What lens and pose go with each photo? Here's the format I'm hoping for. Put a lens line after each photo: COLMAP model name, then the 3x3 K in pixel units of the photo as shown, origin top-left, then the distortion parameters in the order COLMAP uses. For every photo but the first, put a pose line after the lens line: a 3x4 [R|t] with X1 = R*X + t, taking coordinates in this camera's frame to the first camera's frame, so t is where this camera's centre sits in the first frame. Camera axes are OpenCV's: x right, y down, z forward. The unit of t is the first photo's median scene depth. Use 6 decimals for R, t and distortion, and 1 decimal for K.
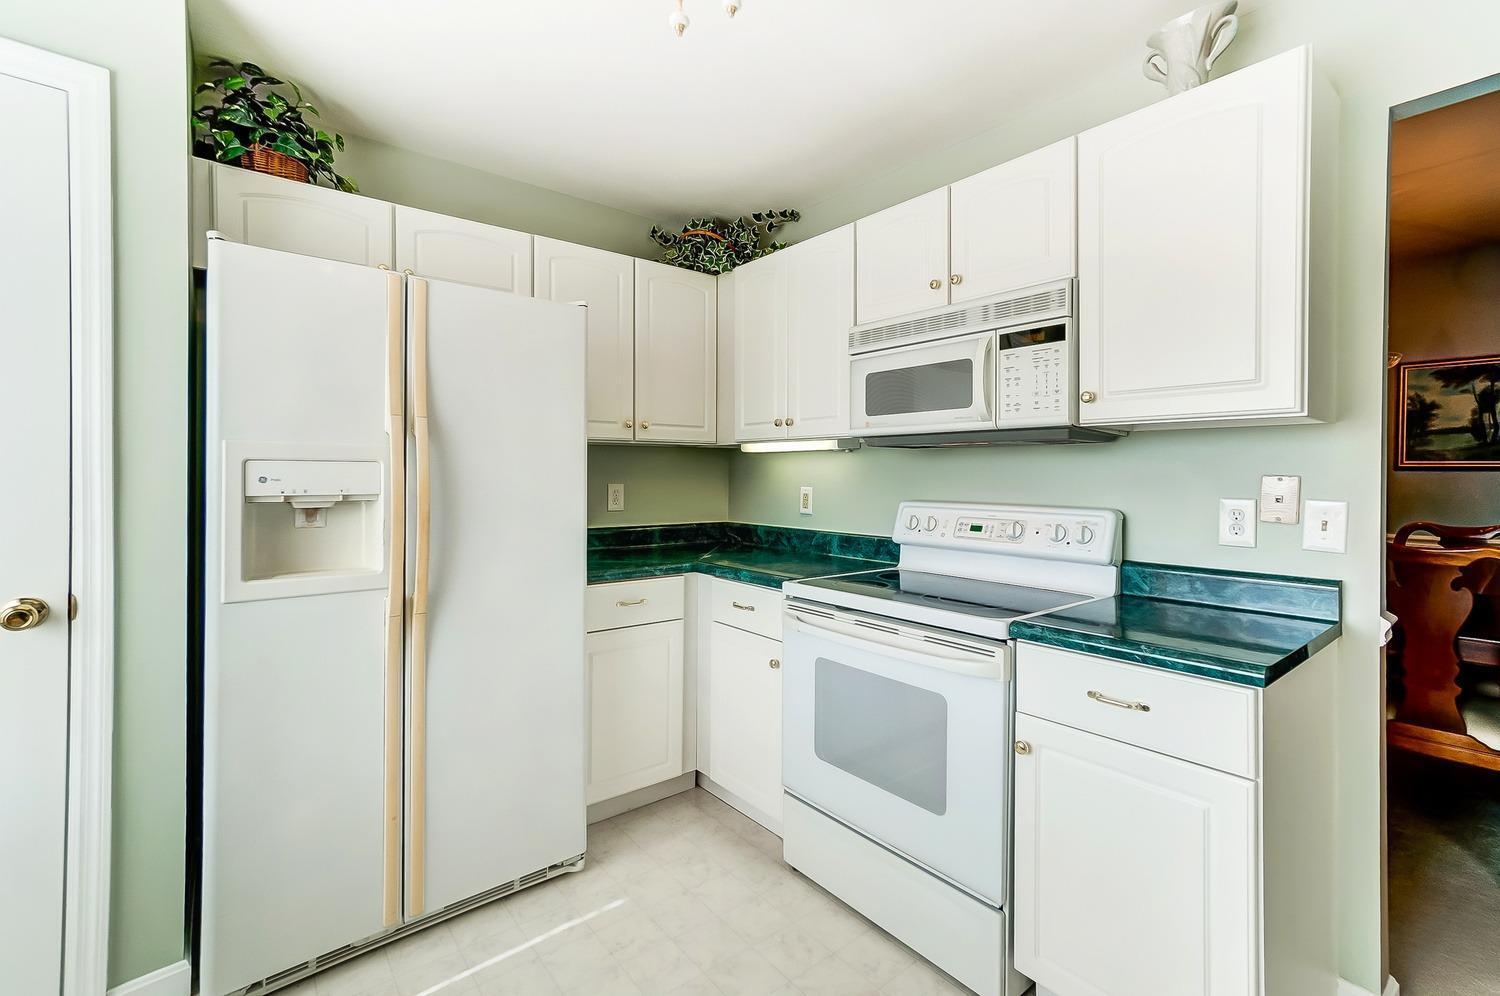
lens RADIAL K [[659.6, 0, 743.1], [0, 659.6, 478.1], [0, 0, 1]] dist [-0.004184, 0.000412]
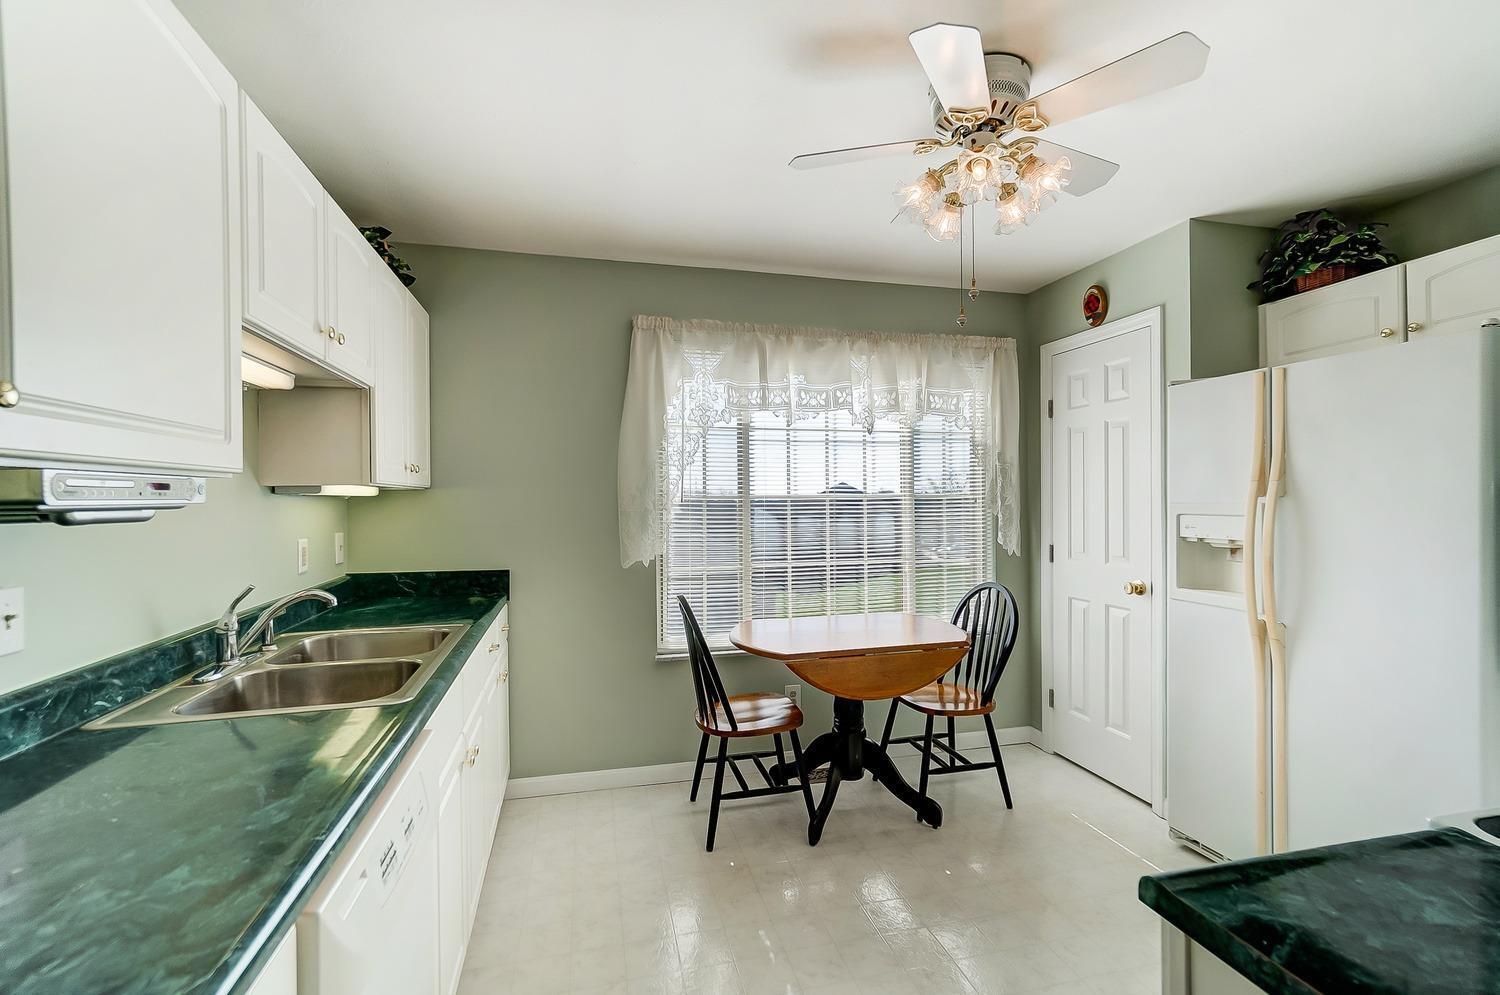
lens RADIAL K [[659.6, 0, 750.4], [0, 659.6, 493.2], [0, 0, 1]] dist [-0.004184, 0.000412]
pose [[-0.430821, -0.000935, -0.902437, 1.100558], [-0.003396, 0.999994, 0.000585, -0.071179], [0.902431, 0.003317, -0.430822, 0.665581]]
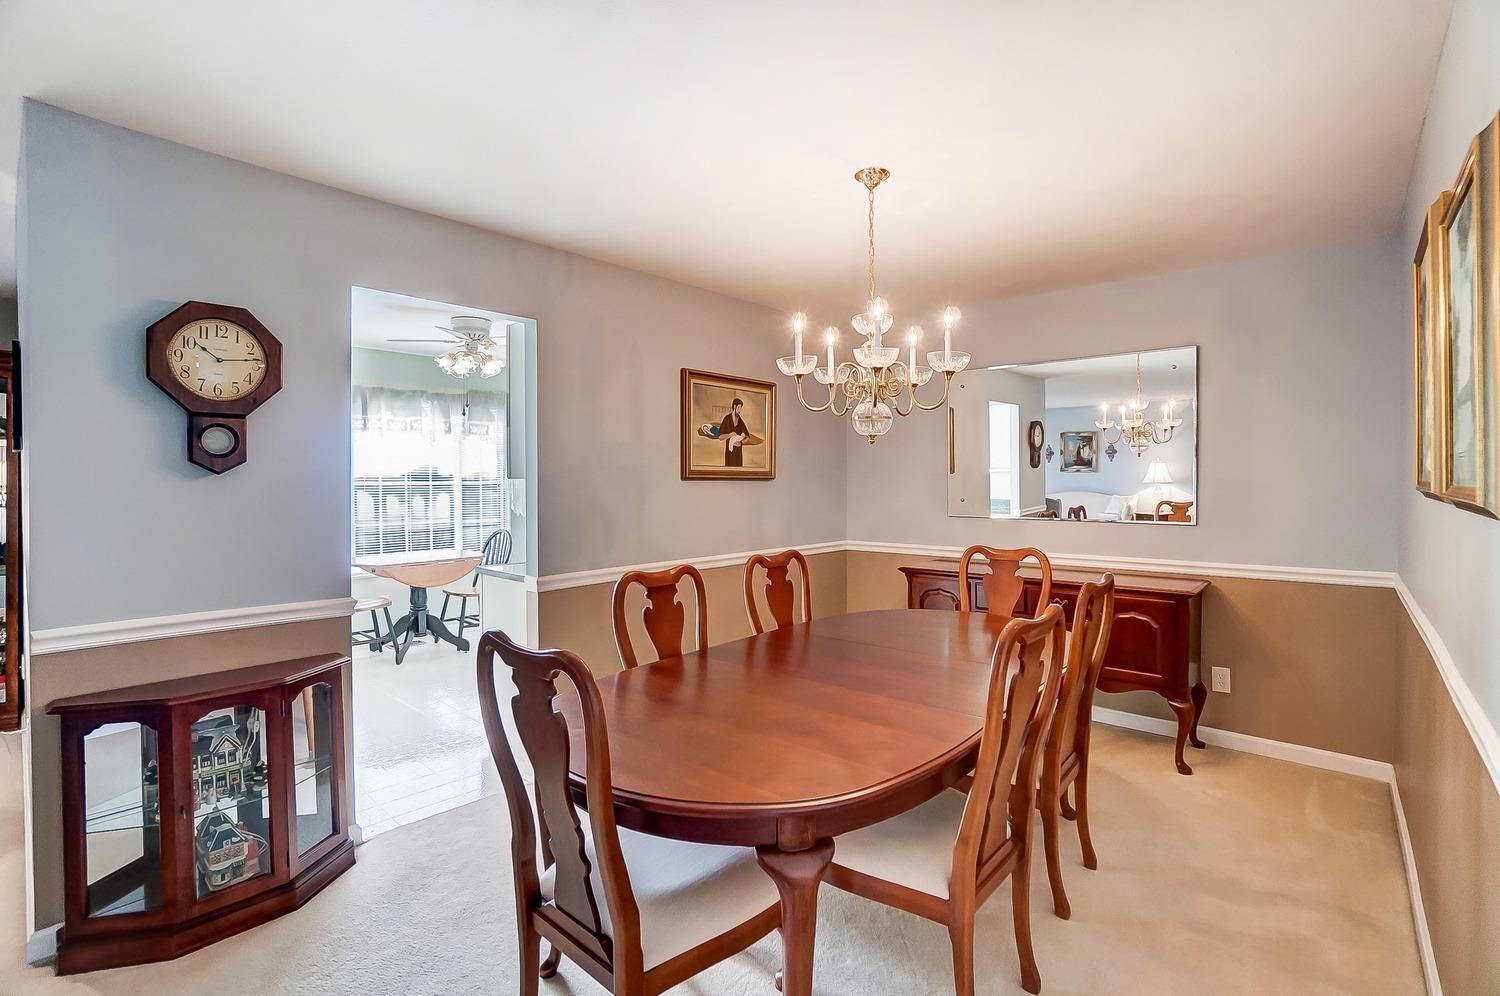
lens RADIAL K [[659.6, 0, 701.5], [0, 659.6, 481.4], [0, 0, 1]] dist [-0.004184, 0.000412]
pose [[0.090209, 0.018038, -0.995760, 2.700157], [-0.010934, 0.999794, 0.017120, -0.145923], [0.995863, 0.009344, 0.090387, 1.217247]]
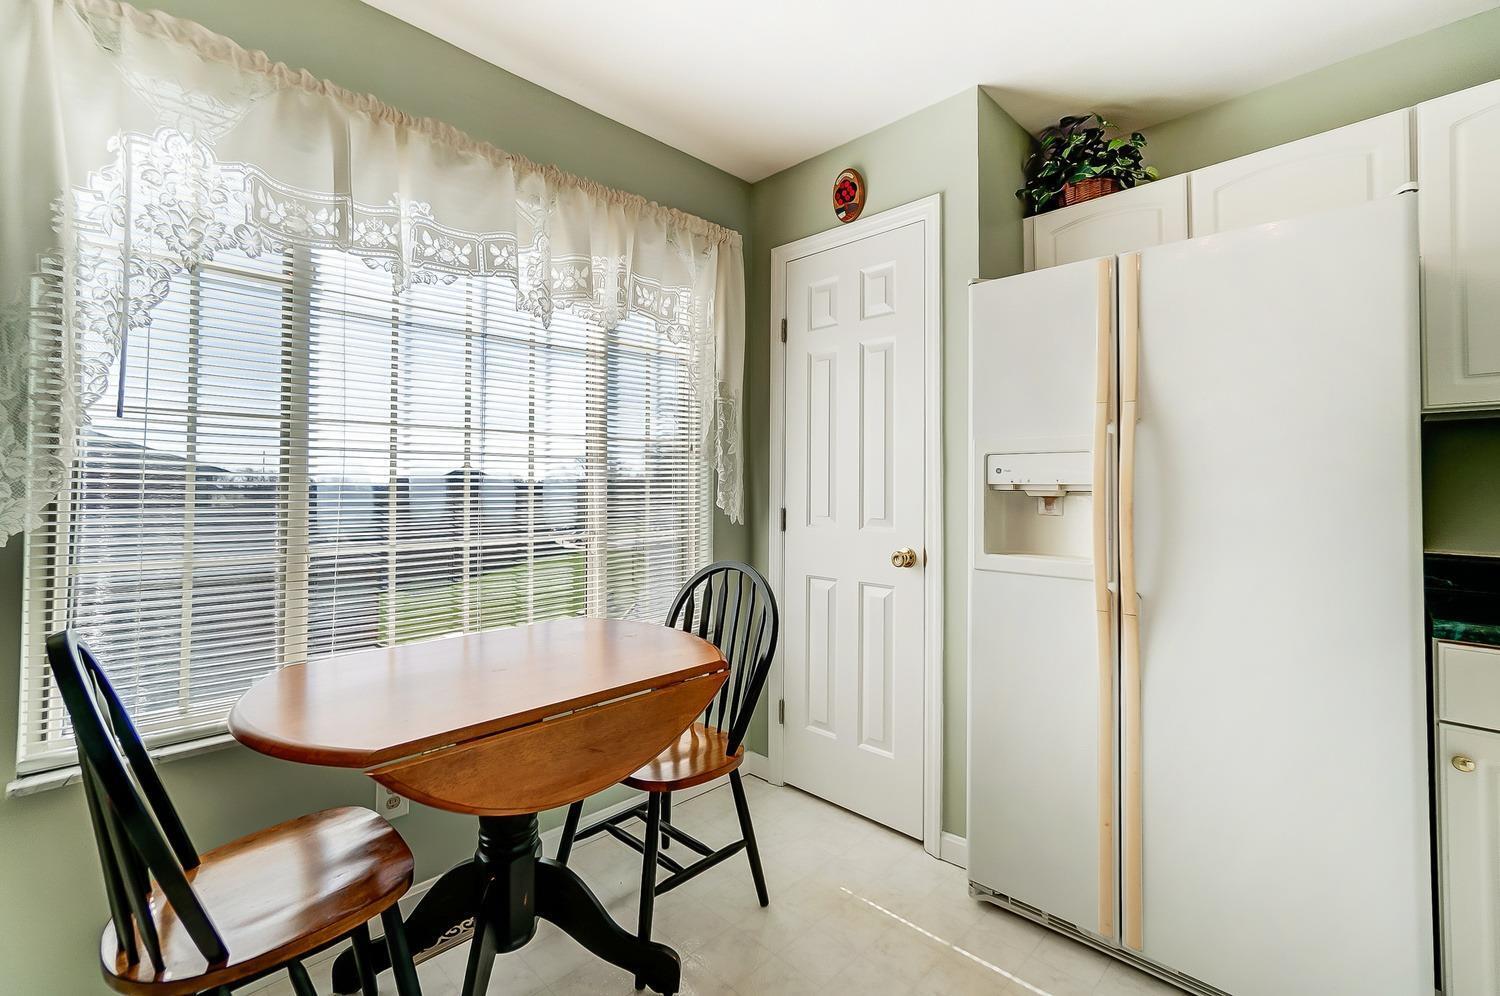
lens RADIAL K [[659.6, 0, 751.1], [0, 659.6, 469.3], [0, 0, 1]] dist [-0.004184, 0.000412]
pose [[0.103730, -0.019686, -0.994411, 0.389489], [-0.016607, 0.999630, -0.021521, 0.030852], [0.994467, 0.018746, 0.103365, 0.387348]]
